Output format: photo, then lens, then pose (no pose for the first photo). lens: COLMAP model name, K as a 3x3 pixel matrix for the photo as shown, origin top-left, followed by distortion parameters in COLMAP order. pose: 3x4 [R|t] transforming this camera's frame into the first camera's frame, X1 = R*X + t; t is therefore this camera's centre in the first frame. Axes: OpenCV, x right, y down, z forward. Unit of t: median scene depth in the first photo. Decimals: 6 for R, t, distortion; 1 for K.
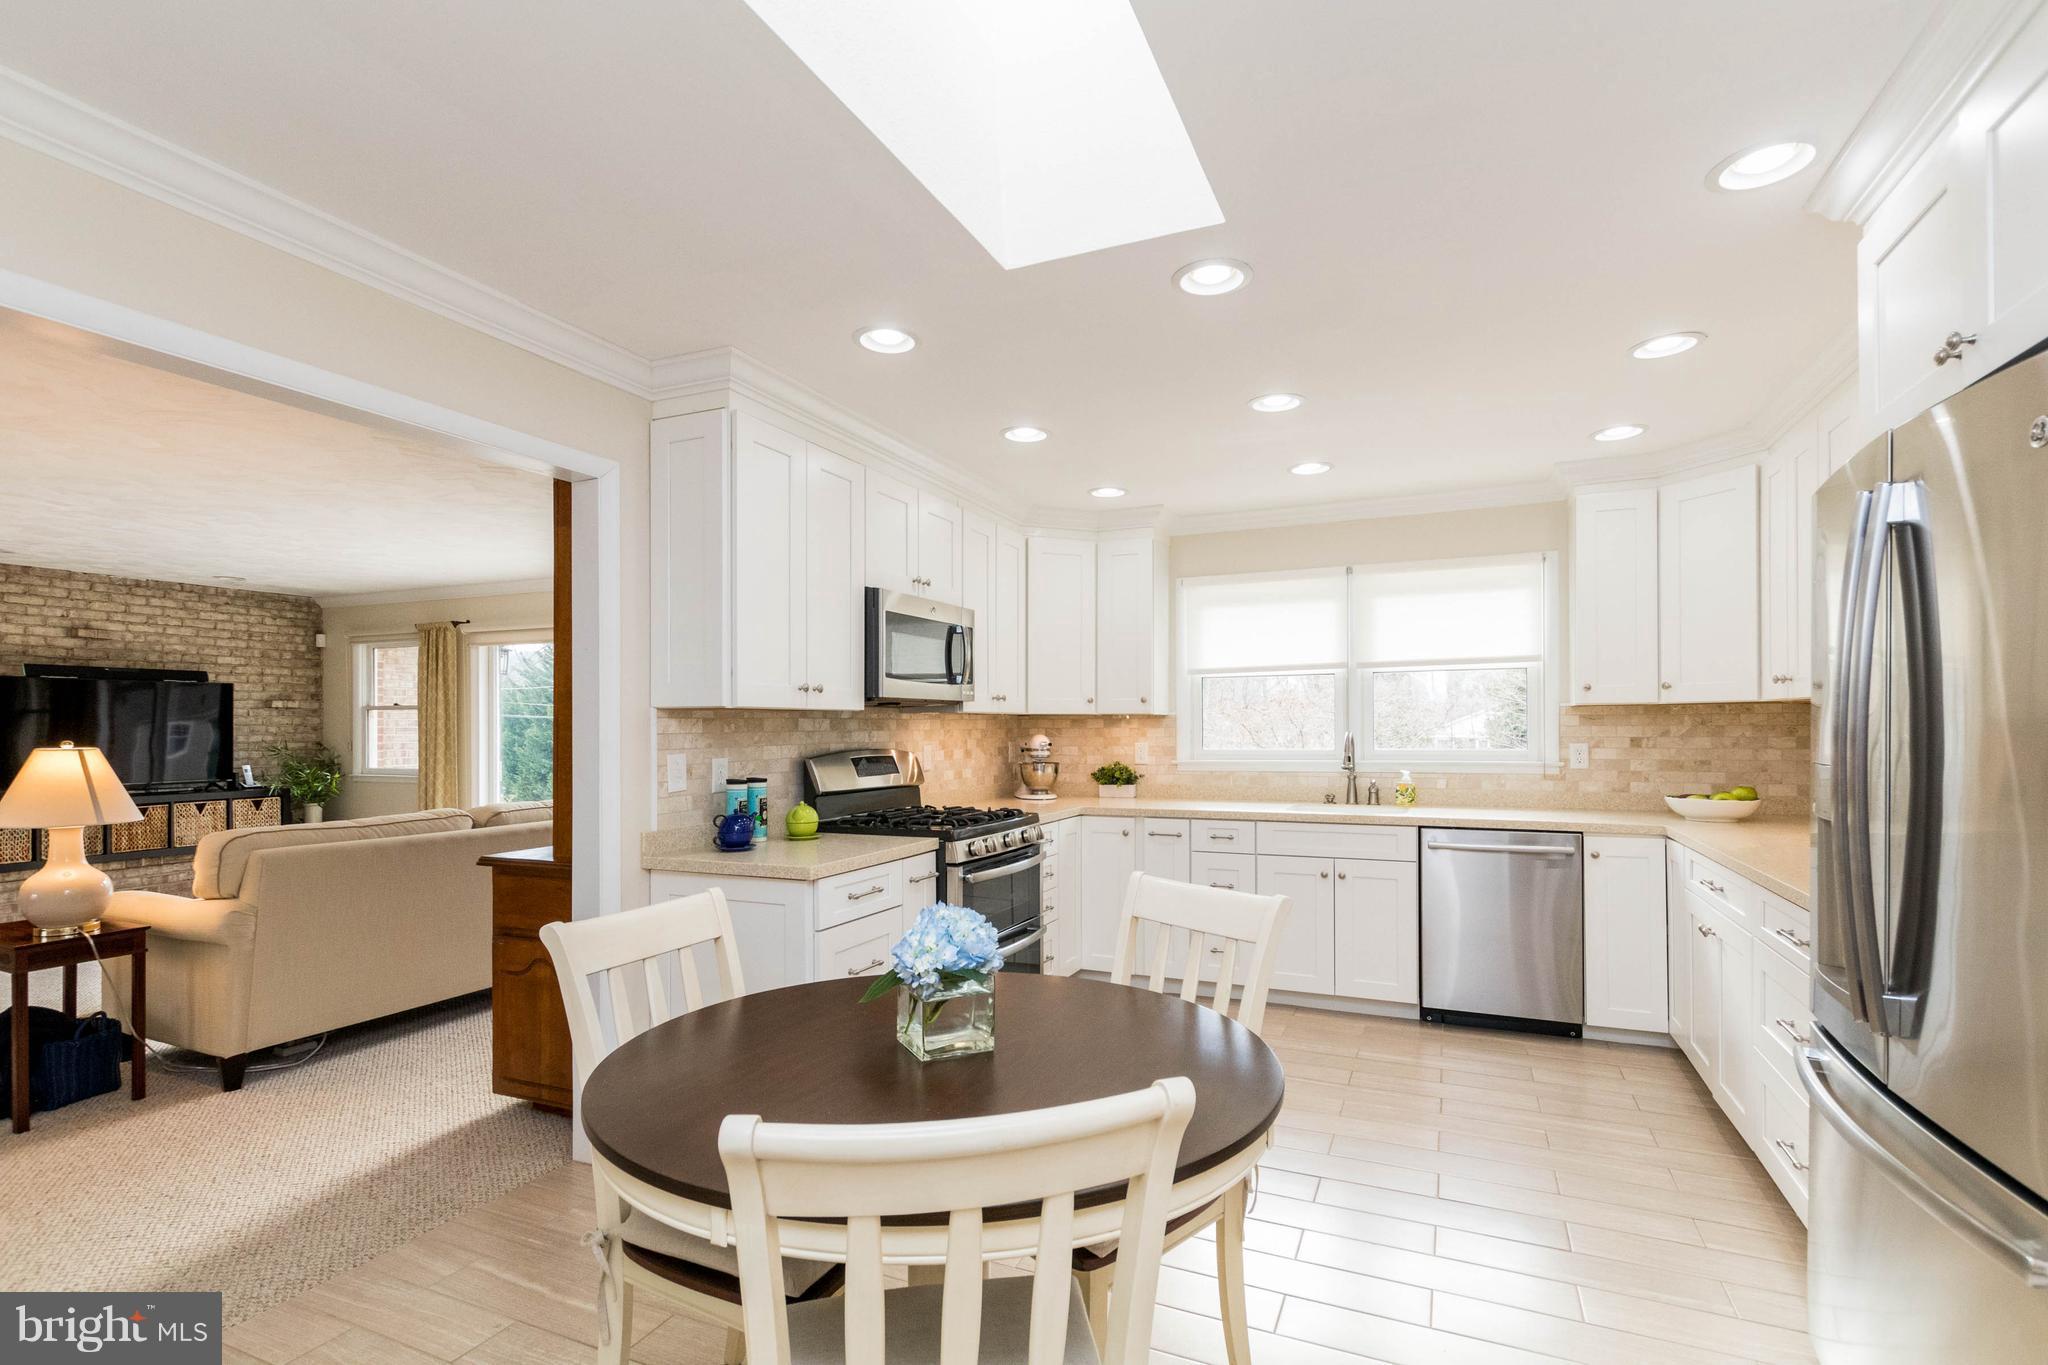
lens RADIAL K [[935.4, 0, 1043.8], [0, 935.4, 722.2], [0, 0, 1]] dist [0.004551, -0.002111]
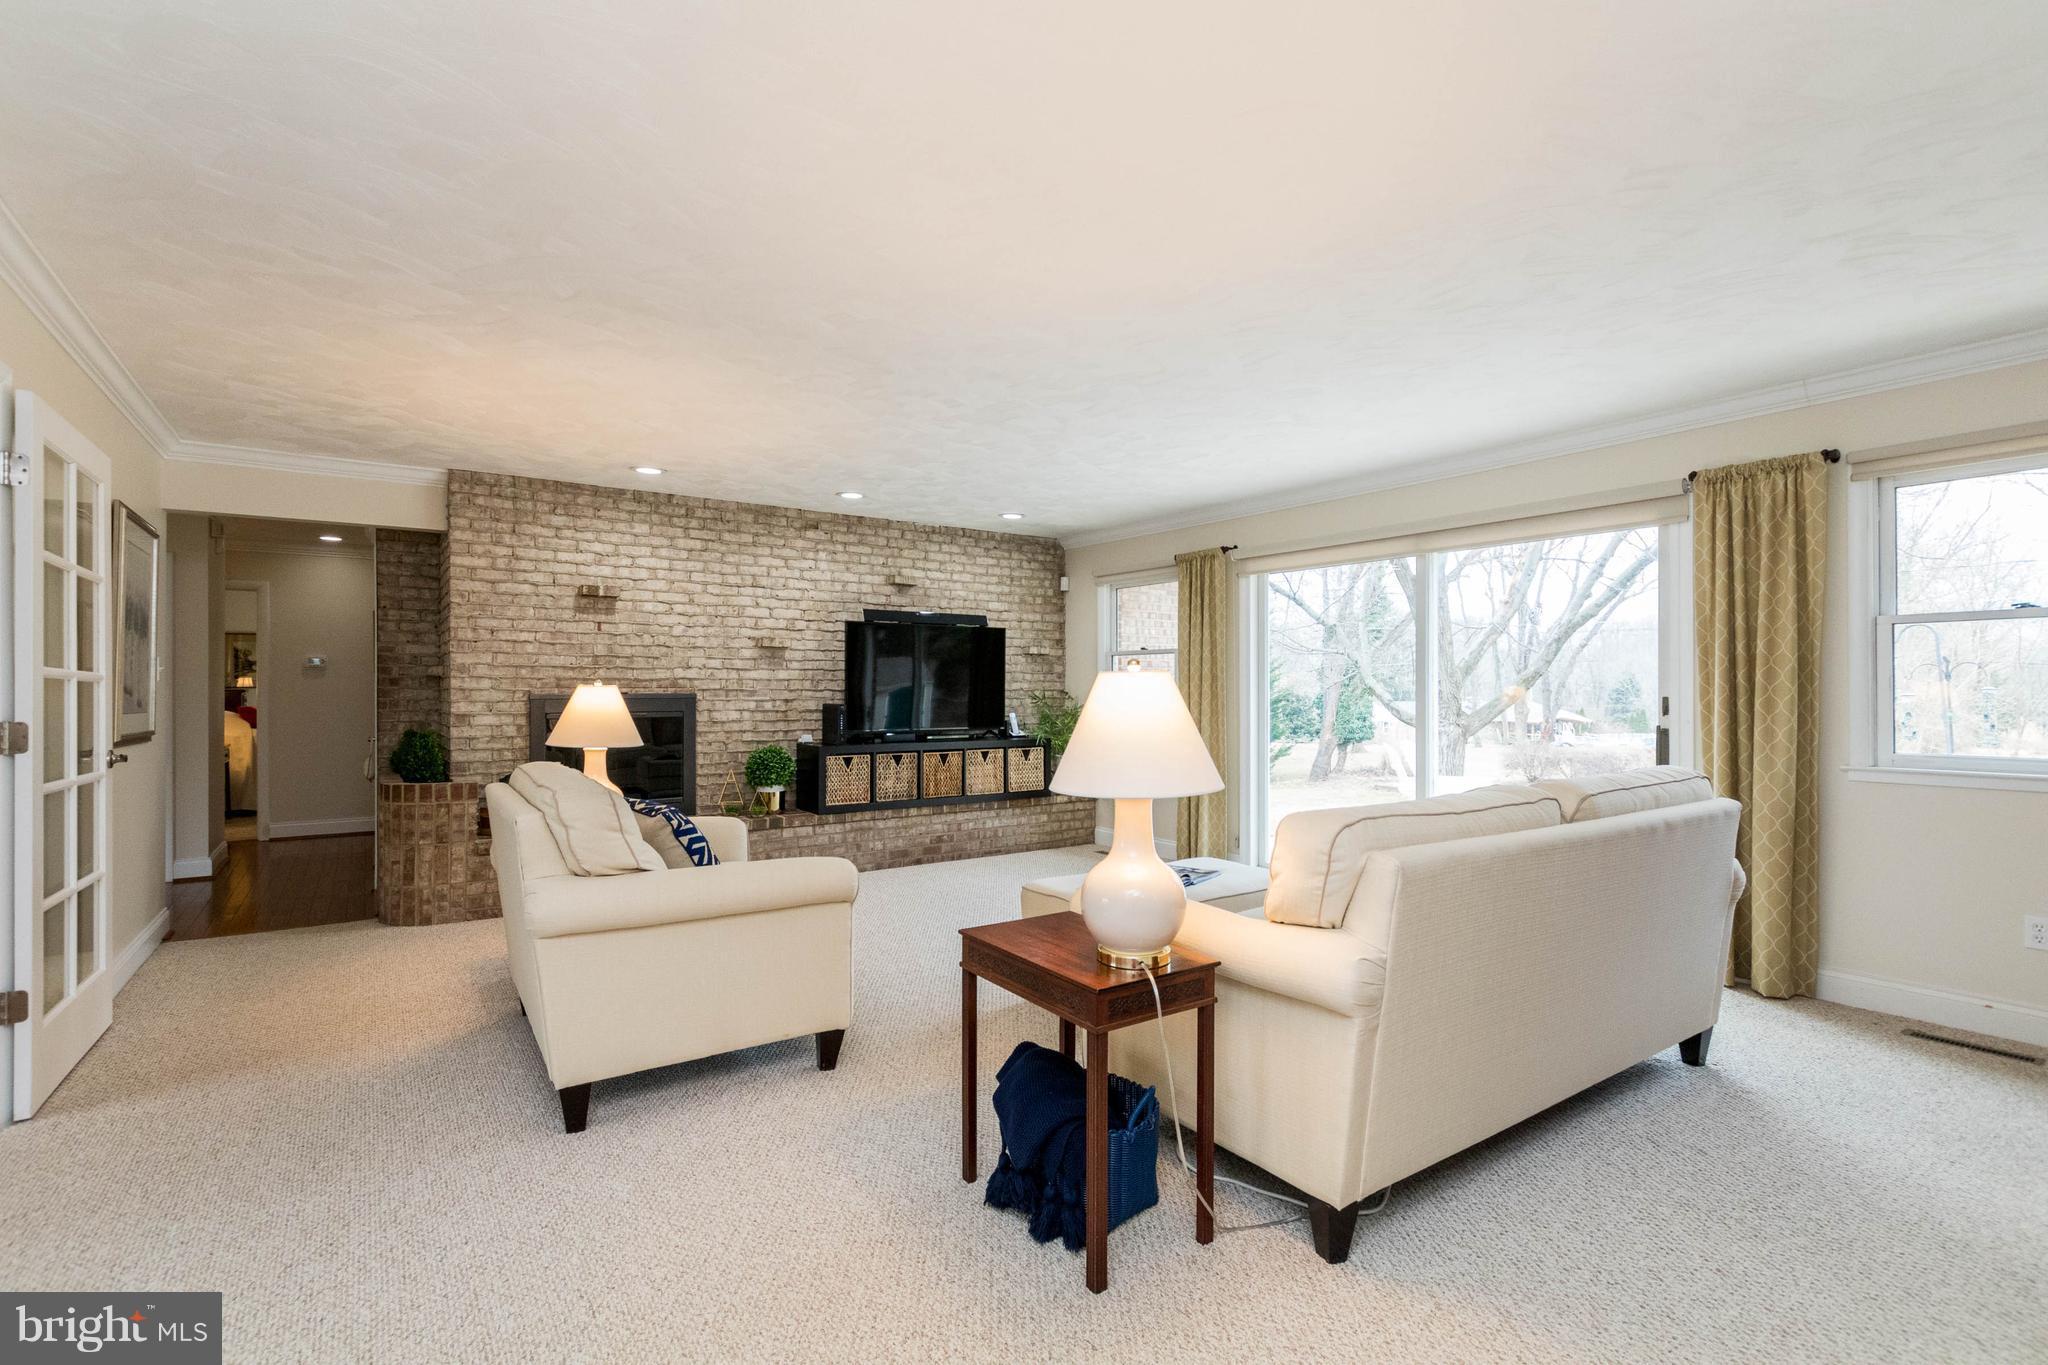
lens RADIAL K [[935.4, 0, 1022.8], [0, 935.4, 691.9], [0, 0, 1]] dist [0.004551, -0.002111]
pose [[0.849522, 0.006134, -0.527518, -0.337155], [-0.002246, 0.999965, 0.008010, 0.016412], [0.527549, -0.005620, 0.849506, 0.187767]]
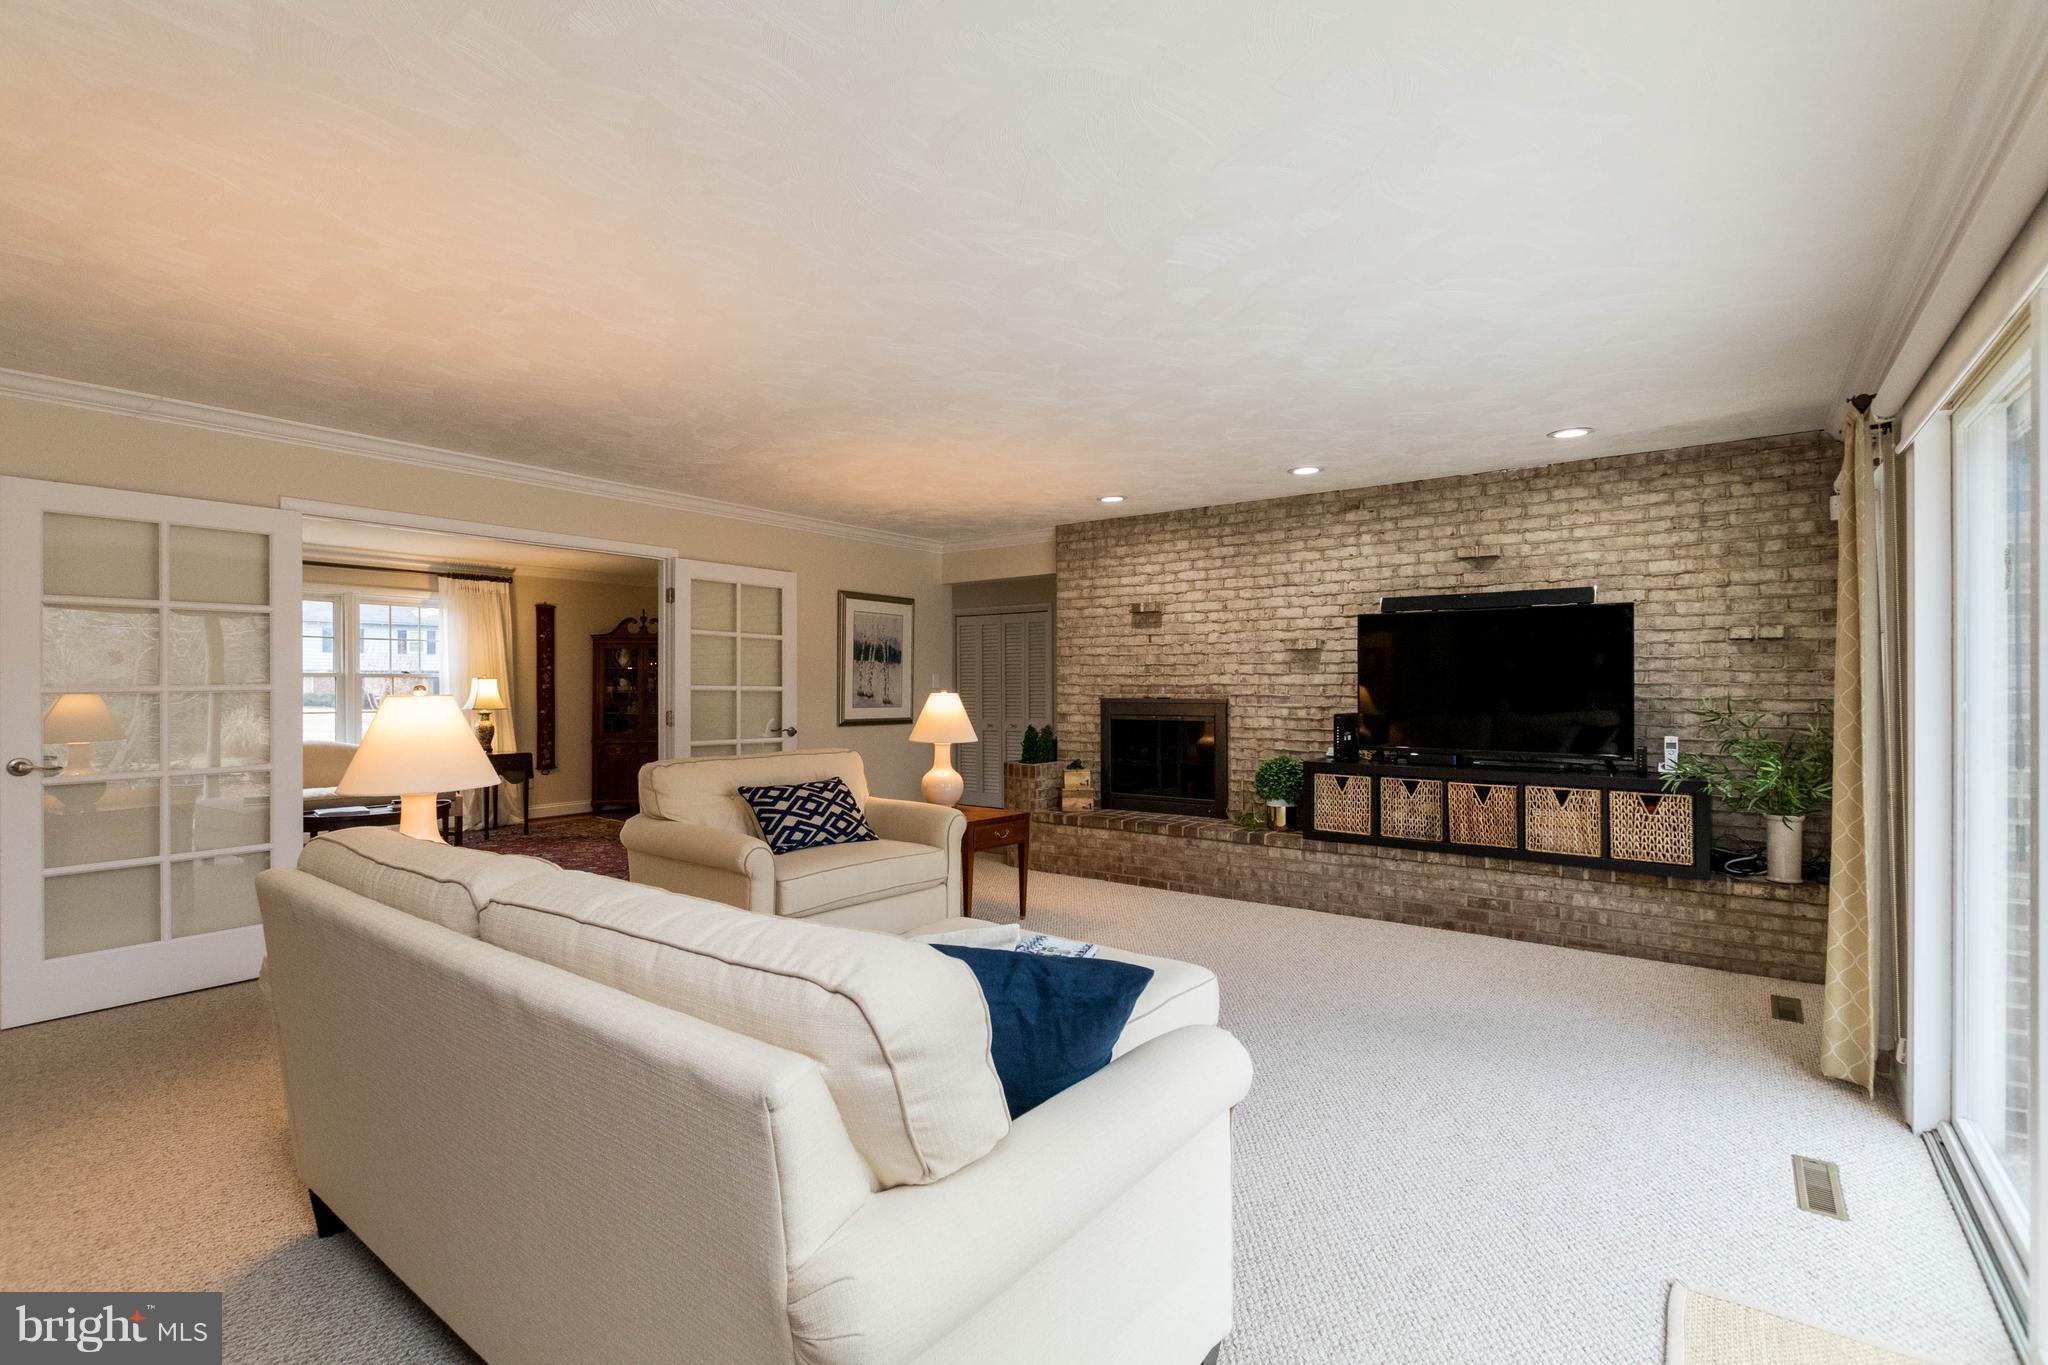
lens RADIAL K [[935.4, 0, 1023.7], [0, 935.4, 695.4], [0, 0, 1]] dist [0.004551, -0.002111]
pose [[-0.234229, 0.014971, -0.972066, -0.168904], [0.004456, 0.999887, 0.014326, 0.009064], [0.972171, -0.000976, -0.234269, 0.747088]]
